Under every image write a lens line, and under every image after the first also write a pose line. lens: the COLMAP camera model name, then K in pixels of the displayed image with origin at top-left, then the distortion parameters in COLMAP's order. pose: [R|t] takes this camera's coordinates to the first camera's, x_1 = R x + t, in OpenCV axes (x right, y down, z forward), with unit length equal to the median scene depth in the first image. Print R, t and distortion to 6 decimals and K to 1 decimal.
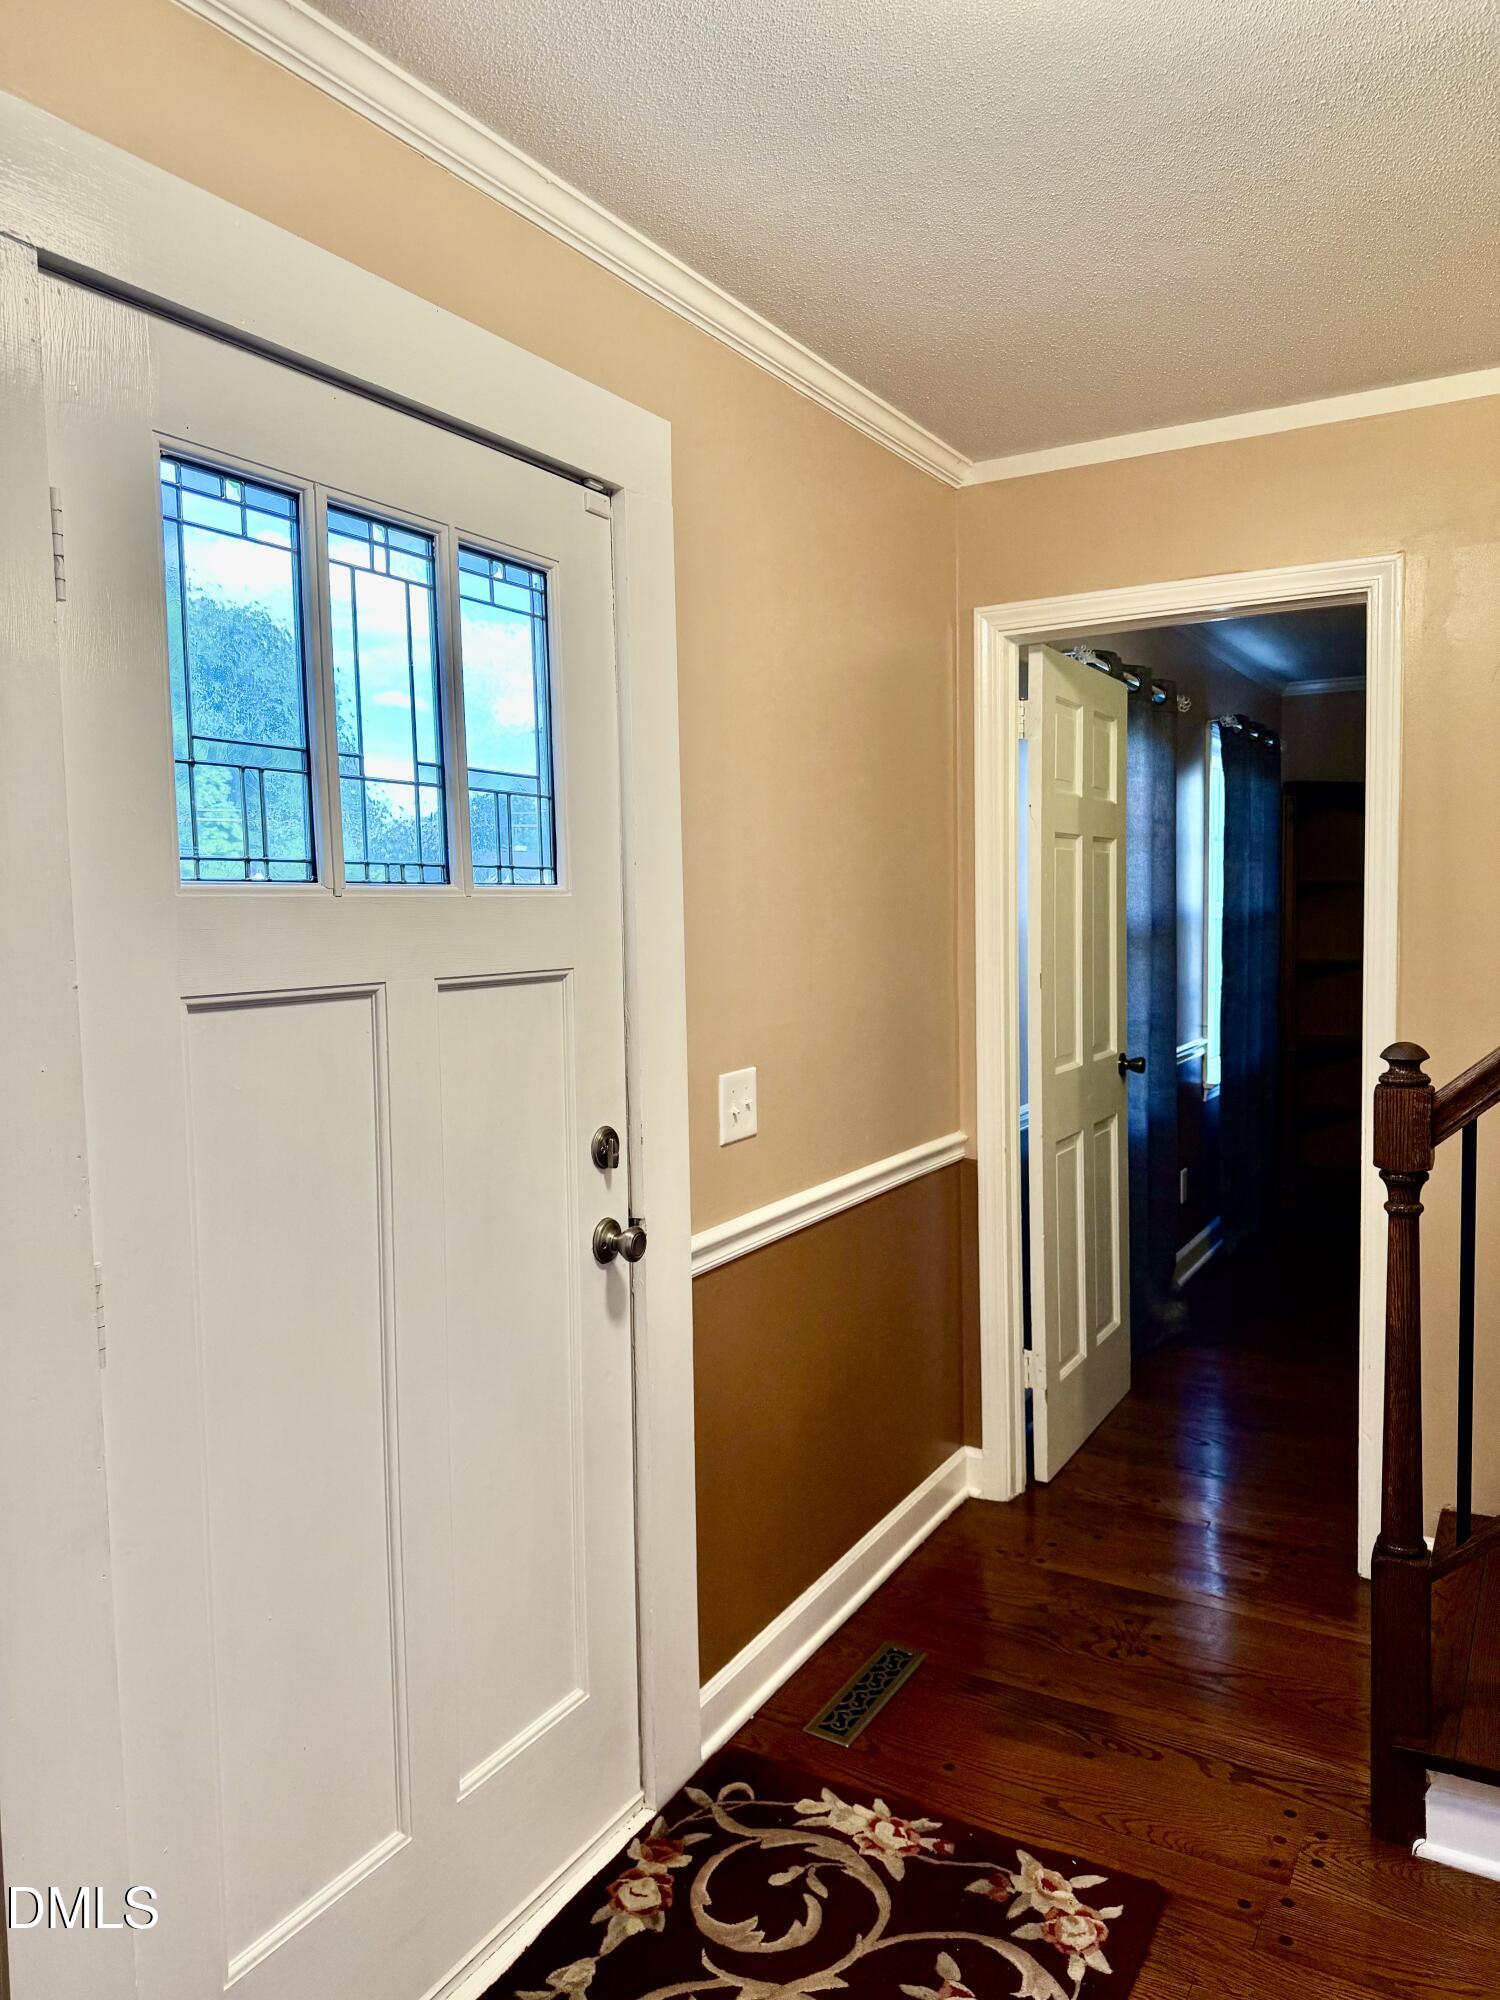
lens RADIAL K [[1428.4, 0, 750.0], [0, 1428.4, 1000.0], [0, 0, 1]] dist [0.066829, -0.050057]
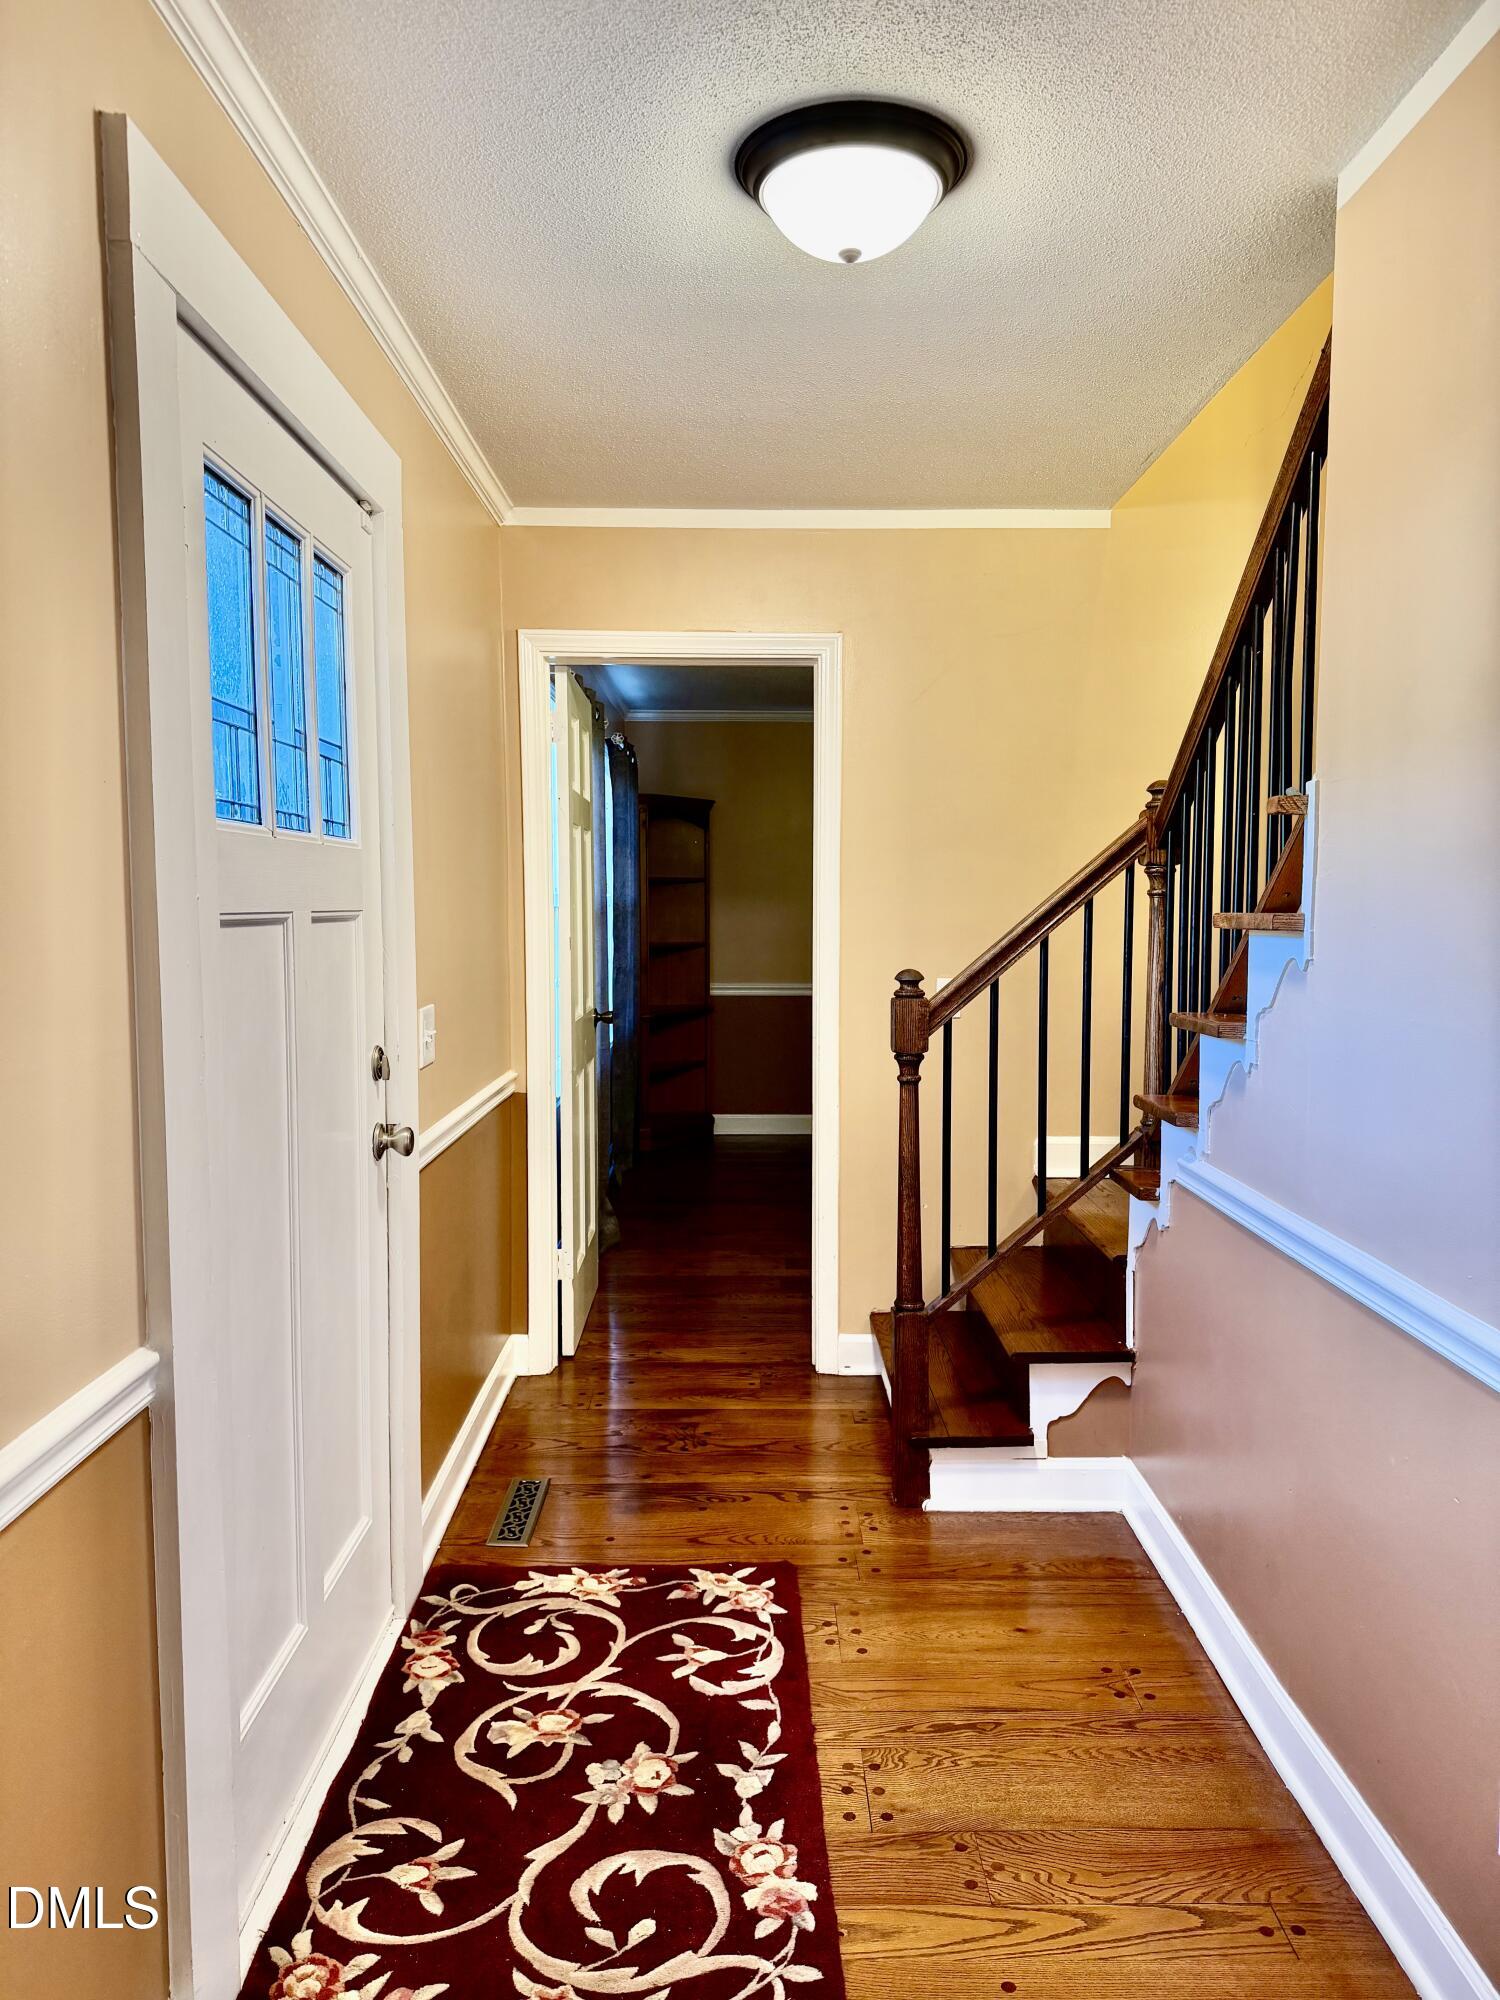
lens RADIAL K [[1407.9, 0, 746.6], [0, 1407.9, 992.9], [0, 0, 1]] dist [0.179140, -0.248206]
pose [[0.862849, -0.015190, 0.505234, -0.435536], [0.018064, 0.999837, -0.000790, 0.052160], [-0.505140, 0.009809, 0.862982, -0.184136]]
